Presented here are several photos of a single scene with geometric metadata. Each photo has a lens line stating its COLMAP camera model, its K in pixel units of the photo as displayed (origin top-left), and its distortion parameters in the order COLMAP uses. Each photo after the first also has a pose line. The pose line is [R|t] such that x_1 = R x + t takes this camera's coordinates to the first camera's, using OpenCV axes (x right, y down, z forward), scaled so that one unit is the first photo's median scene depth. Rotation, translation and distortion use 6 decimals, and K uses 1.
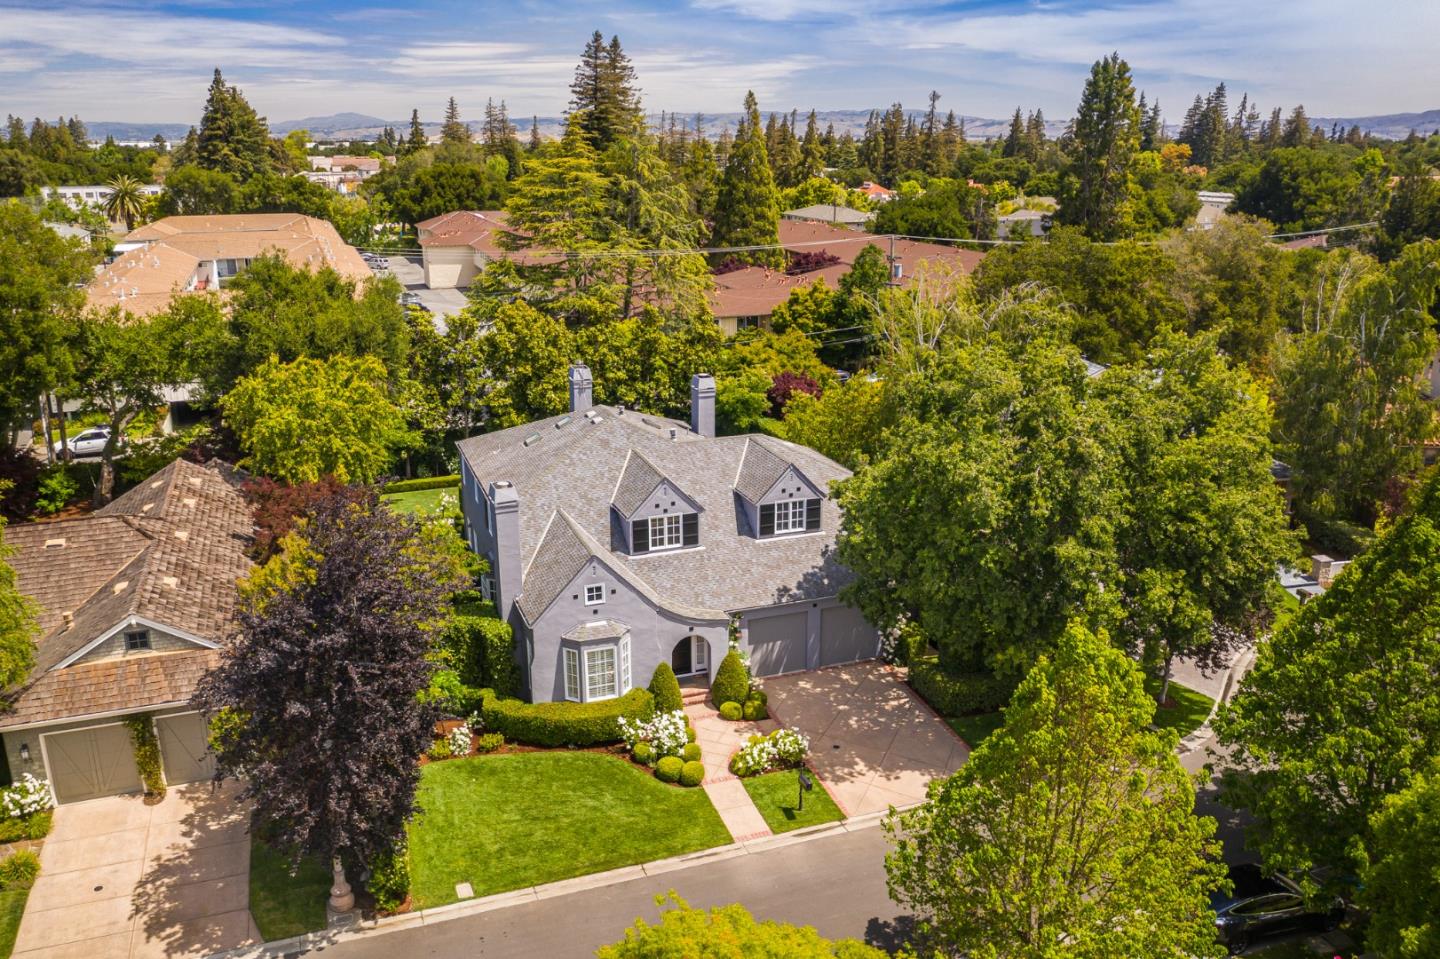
lens RADIAL K [[1156.5, 0, 729.6], [0, 1156.5, 476.6], [0, 0, 1]] dist [-0.014511, -0.016799]
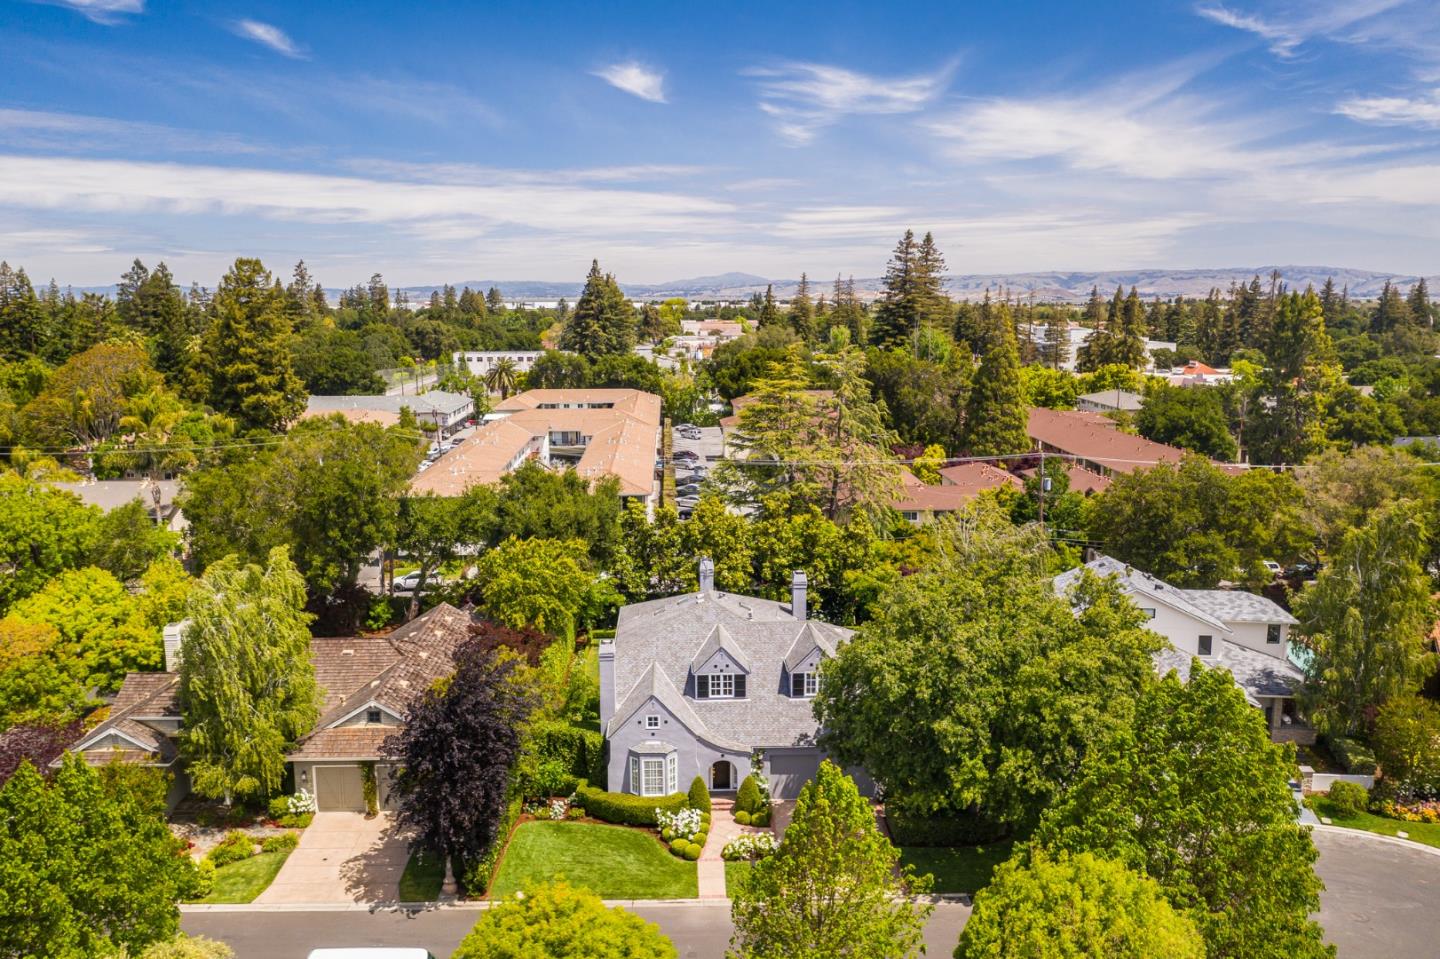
lens RADIAL K [[1156.5, 0, 713.5], [0, 1156.5, 479.1], [0, 0, 1]] dist [-0.014511, -0.016799]
pose [[0.948997, 0.048603, -0.311516, 0.362328], [-0.088659, 0.989315, -0.115735, -0.037307], [0.302563, 0.137451, 0.943166, -0.372324]]
